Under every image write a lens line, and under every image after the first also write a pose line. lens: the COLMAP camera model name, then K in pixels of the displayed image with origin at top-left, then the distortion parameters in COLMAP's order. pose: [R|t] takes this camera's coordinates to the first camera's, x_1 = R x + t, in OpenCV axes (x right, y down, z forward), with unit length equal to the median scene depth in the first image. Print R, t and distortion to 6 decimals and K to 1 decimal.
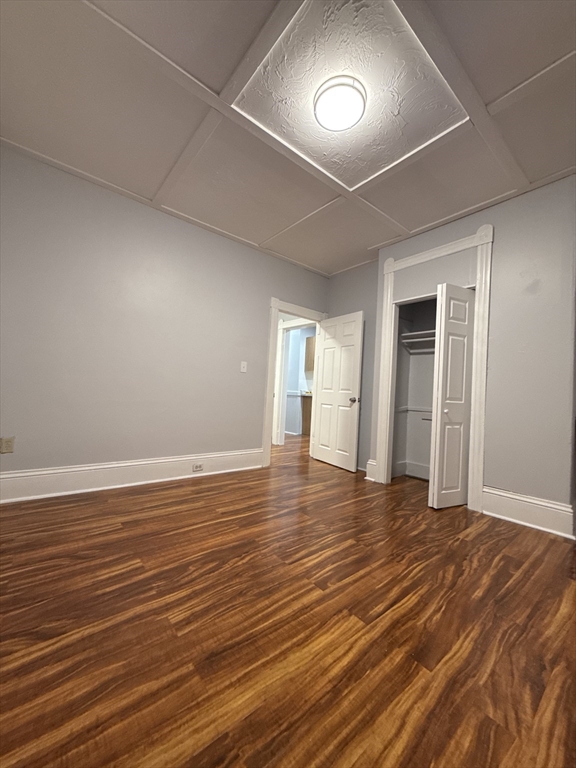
lens RADIAL K [[304.7, 0, 286.3], [0, 304.7, 382.6], [0, 0, 1]] dist [0.012735, 0.000320]
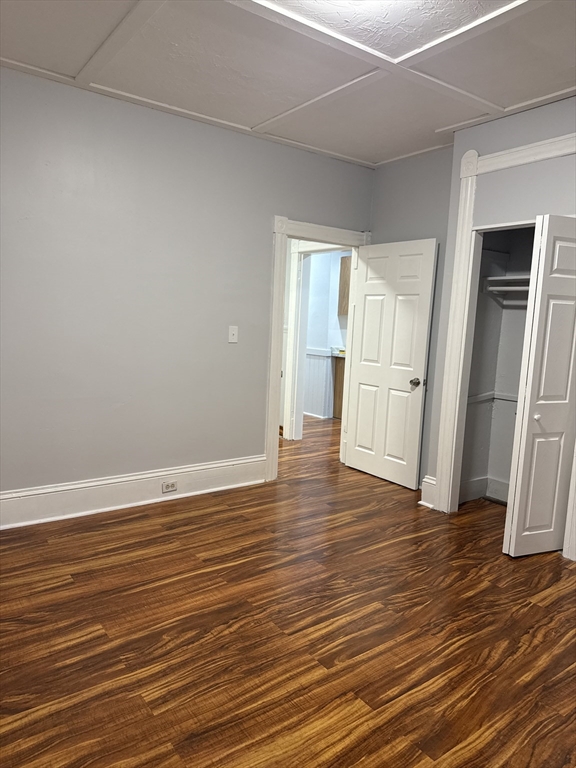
lens RADIAL K [[538.4, 0, 288.8], [0, 538.4, 385.7], [0, 0, 1]] dist [0.047466, -0.028526]
pose [[0.998331, -0.003771, -0.057626, 0.045815], [0.012634, 0.987956, 0.154221, -0.125843], [0.056351, -0.154692, 0.986354, -0.134516]]
